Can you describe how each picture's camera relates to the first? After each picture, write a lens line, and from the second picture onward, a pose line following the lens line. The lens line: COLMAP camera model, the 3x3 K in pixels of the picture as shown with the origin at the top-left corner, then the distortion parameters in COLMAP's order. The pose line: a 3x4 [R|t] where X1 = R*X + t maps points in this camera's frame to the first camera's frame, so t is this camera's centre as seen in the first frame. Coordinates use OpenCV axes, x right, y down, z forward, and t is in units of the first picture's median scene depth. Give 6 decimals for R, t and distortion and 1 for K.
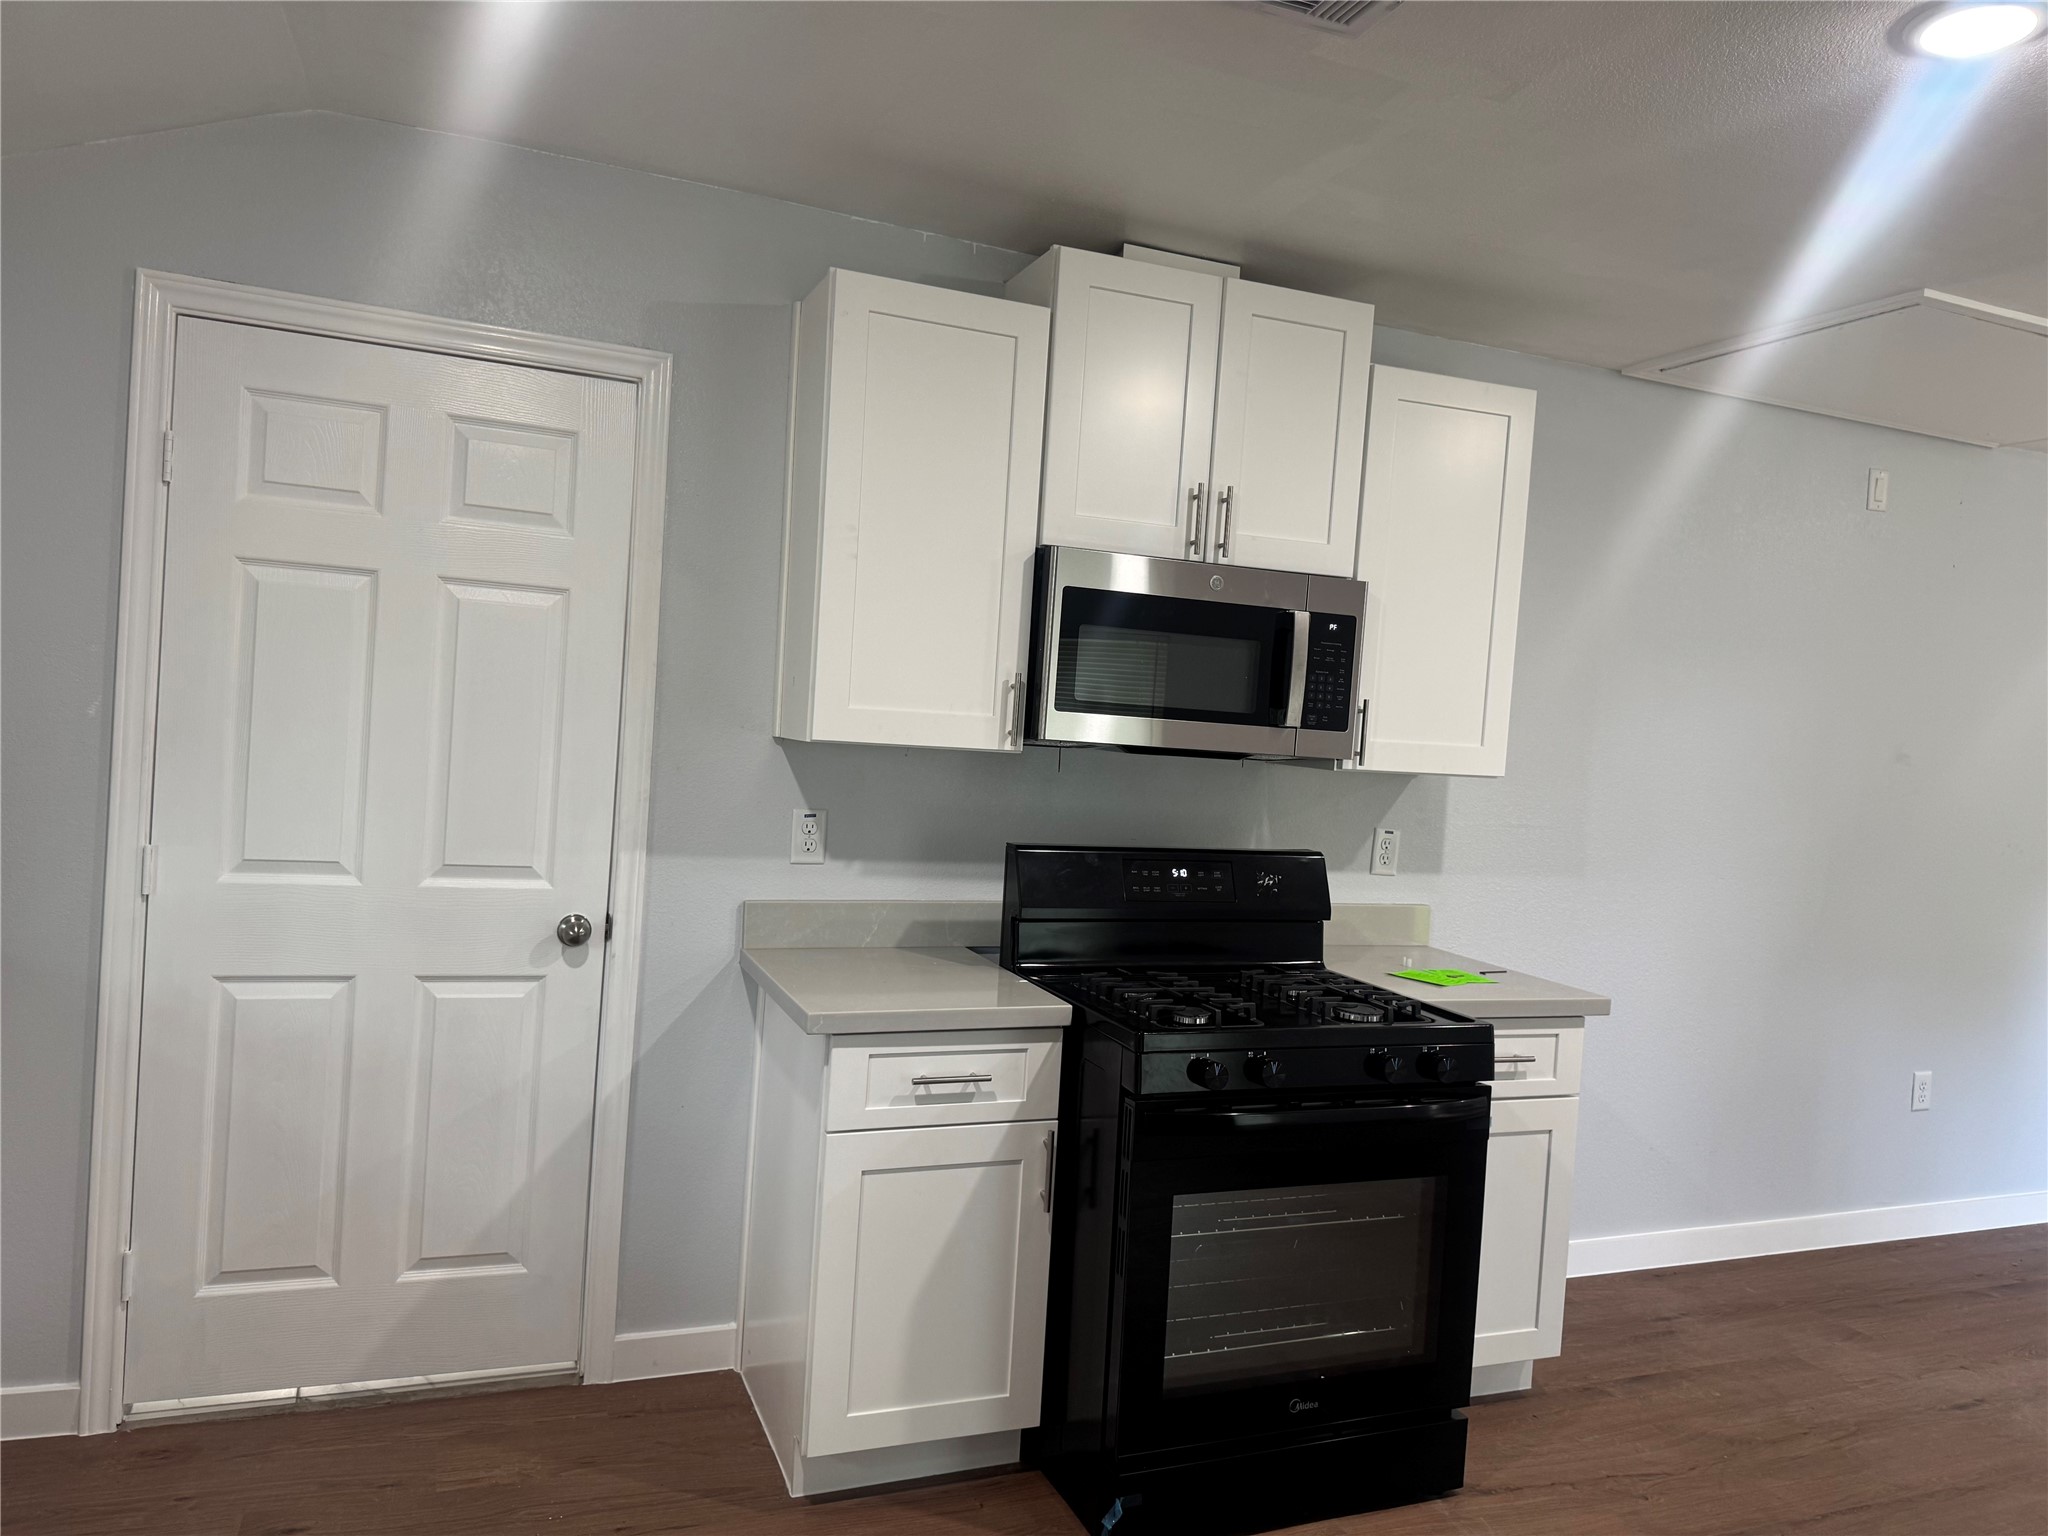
lens RADIAL K [[1421.9, 0, 1024.0], [0, 1421.9, 768.0], [0, 0, 1]] dist [0.058818, -0.076203]
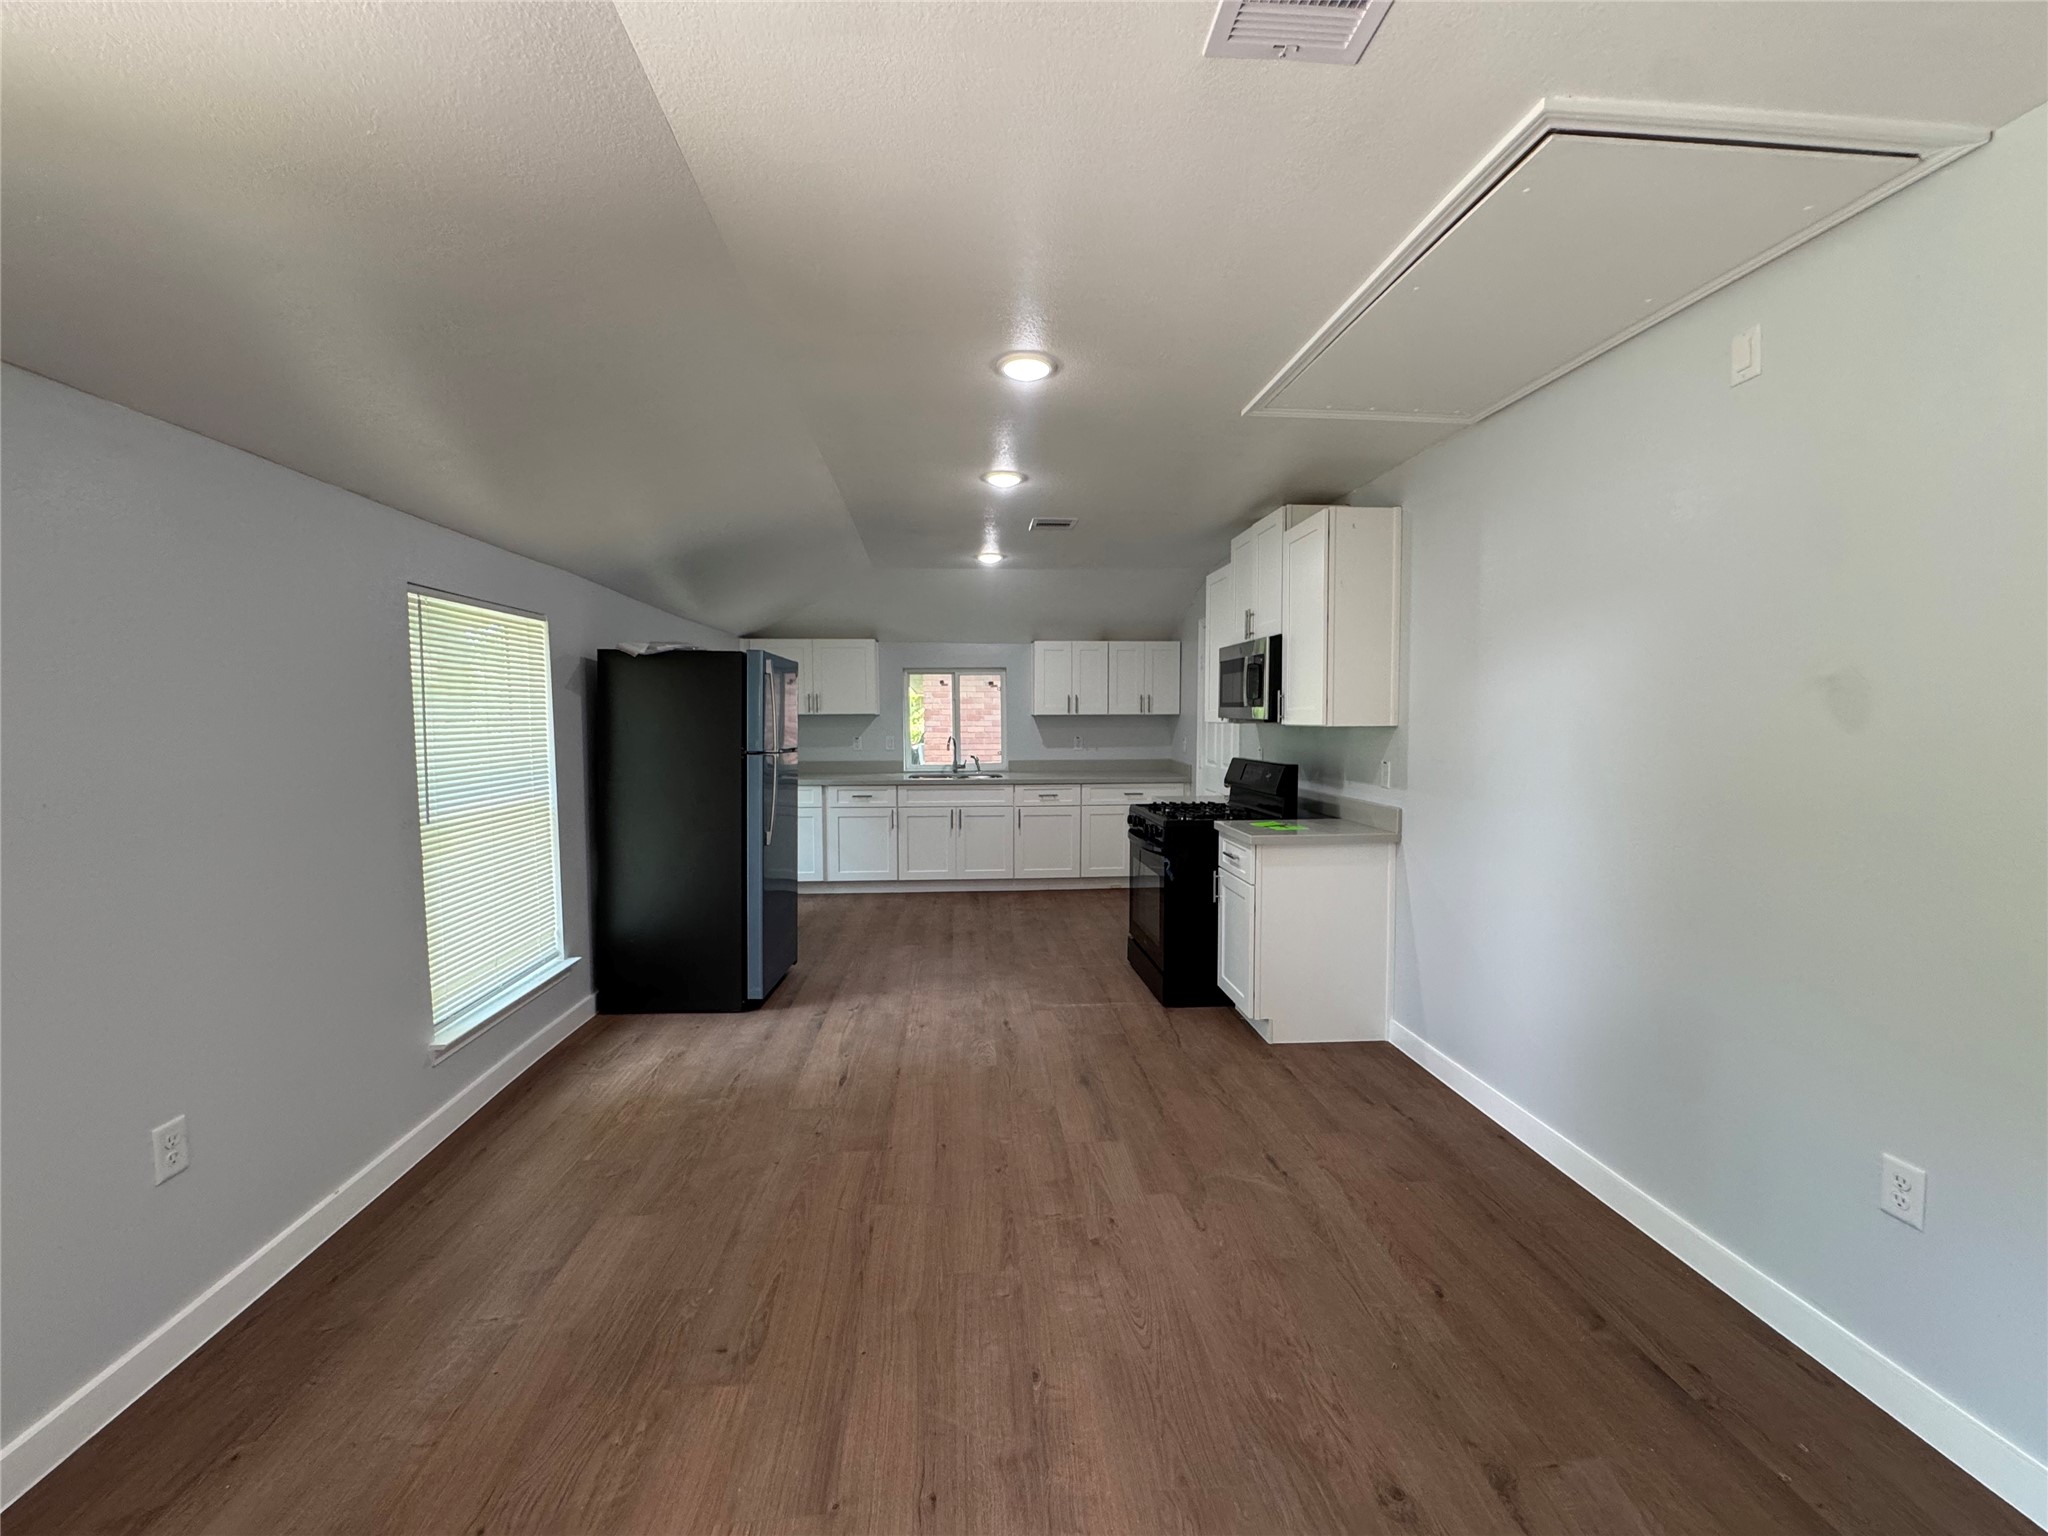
lens RADIAL K [[868.3, 0, 1024.0], [0, 868.3, 768.0], [0, 0, 1]] dist [-0.000159, -0.000035]
pose [[-0.291956, -0.005754, -0.956414, 1.466685], [-0.057236, 0.998295, 0.011466, 0.069600], [0.954717, 0.058089, -0.291788, 0.955059]]
